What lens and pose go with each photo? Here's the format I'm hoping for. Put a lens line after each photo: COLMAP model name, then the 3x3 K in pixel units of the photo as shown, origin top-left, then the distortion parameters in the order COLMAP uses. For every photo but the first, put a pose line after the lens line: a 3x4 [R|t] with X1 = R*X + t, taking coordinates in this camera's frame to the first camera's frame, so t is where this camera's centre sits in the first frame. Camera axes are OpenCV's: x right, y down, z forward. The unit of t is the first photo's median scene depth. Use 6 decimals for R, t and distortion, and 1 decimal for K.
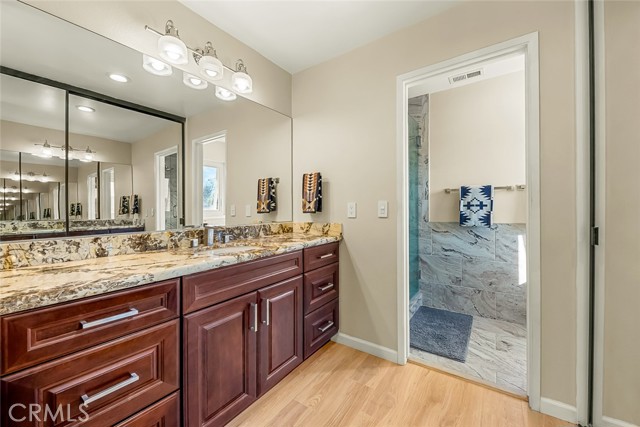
lens RADIAL K [[254.1, 0, 317.2], [0, 254.1, 210.8], [0, 0, 1]] dist [0.003150, -0.000703]
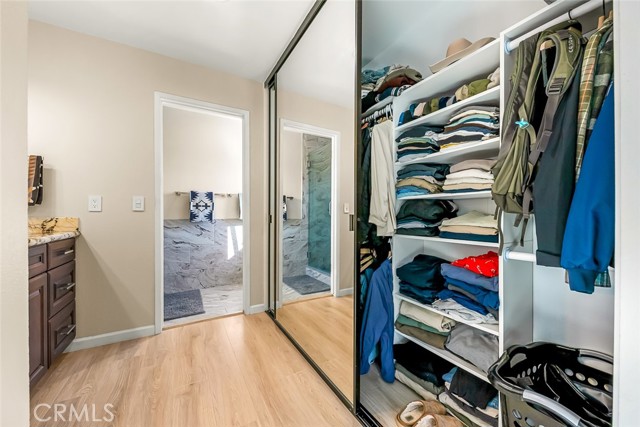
lens RADIAL K [[266.1, 0, 323.5], [0, 266.1, 217.1], [0, 0, 1]] dist [0.003023, -0.000300]
pose [[0.441935, 0.013023, 0.896952, -0.372566], [-0.003102, 0.999911, -0.012989, 0.056436], [-0.897042, 0.002958, 0.441936, -0.205562]]
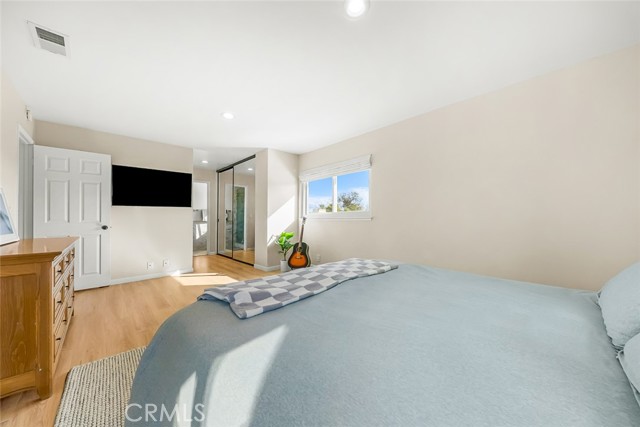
lens RADIAL K [[222.3, 0, 321.4], [0, 222.3, 216.4], [0, 0, 1]] dist [-0.002184, -0.001321]
pose [[0.197056, 0.026120, 0.980044, -1.780077], [0.002031, 0.999632, -0.027051, 0.068949], [-0.980390, 0.007321, 0.196930, -1.208891]]
